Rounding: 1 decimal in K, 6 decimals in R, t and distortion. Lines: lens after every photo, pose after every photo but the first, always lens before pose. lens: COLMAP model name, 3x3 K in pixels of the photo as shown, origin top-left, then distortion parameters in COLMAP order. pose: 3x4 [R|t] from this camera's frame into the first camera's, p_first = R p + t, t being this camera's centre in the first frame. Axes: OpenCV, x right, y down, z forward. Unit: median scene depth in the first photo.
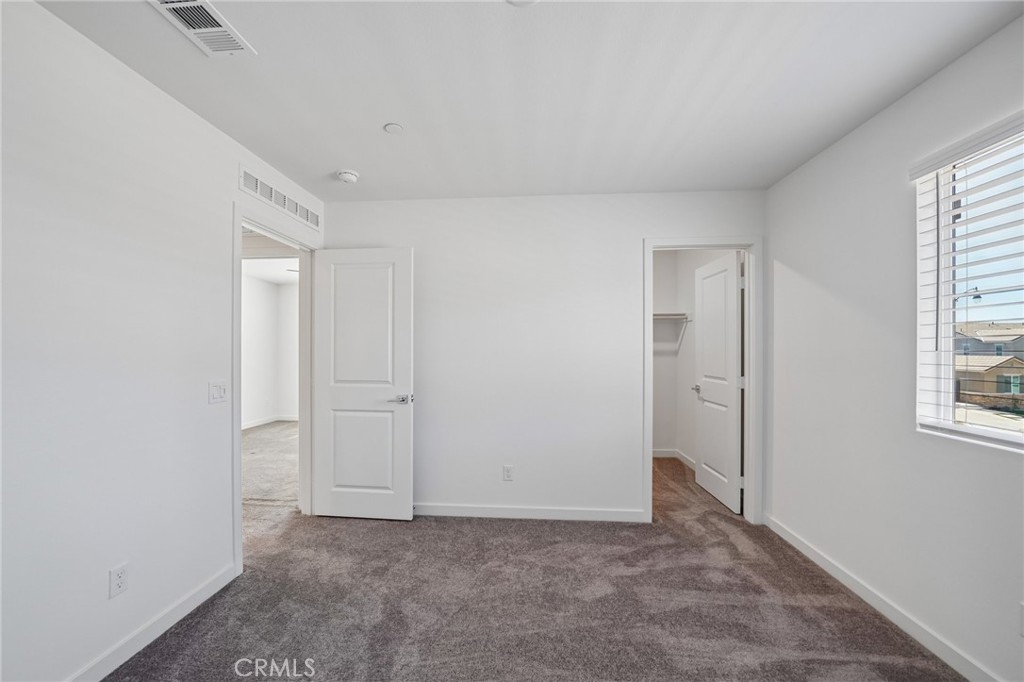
lens RADIAL K [[392.1, 0, 505.6], [0, 392.1, 348.7], [0, 0, 1]] dist [-0.010101, -0.000034]
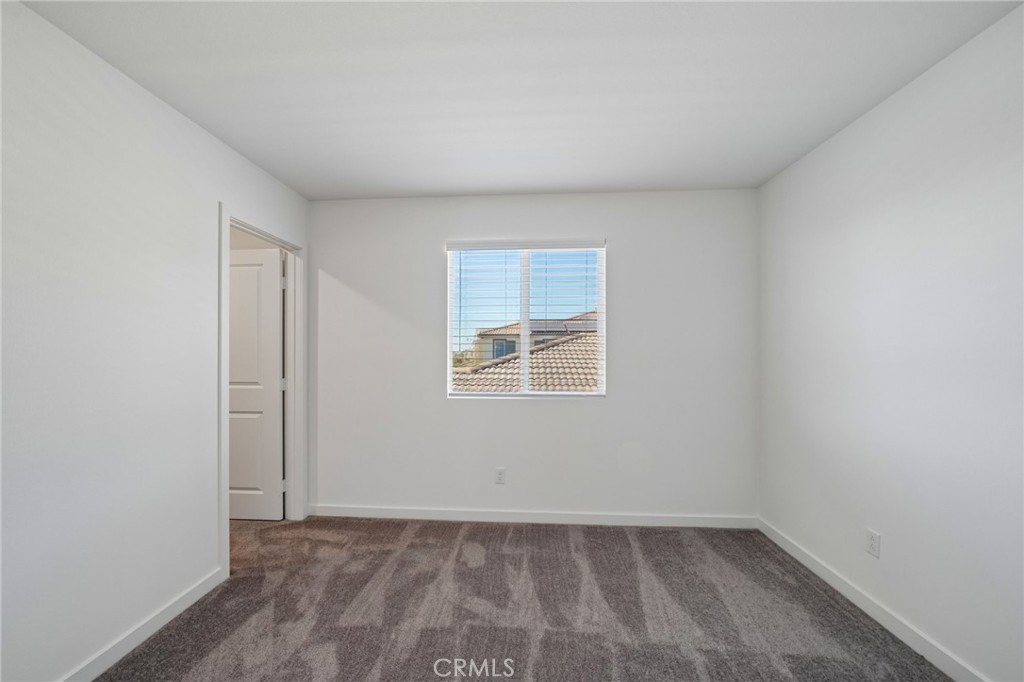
lens RADIAL K [[392.1, 0, 505.6], [0, 392.1, 348.7], [0, 0, 1]] dist [-0.010101, -0.000034]
pose [[-0.021256, 0.002715, 0.999770, -0.449320], [0.000156, 0.999996, -0.002712, -0.000222], [-0.999774, 0.000098, -0.021256, 0.530015]]
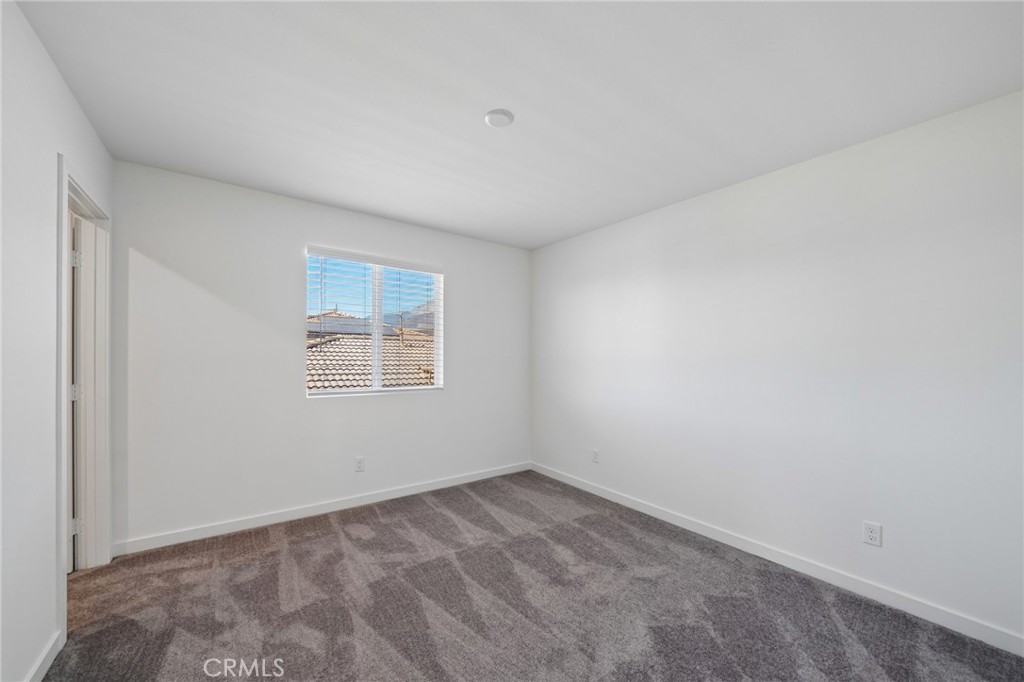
lens RADIAL K [[377.0, 0, 509.6], [0, 377.0, 359.2], [0, 0, 1]] dist [0.000185, -0.000008]
pose [[-0.660879, -0.020929, 0.750201, -0.550821], [-0.017670, 0.999768, 0.012325, -0.002137], [-0.750285, -0.005110, -0.661095, 0.979621]]
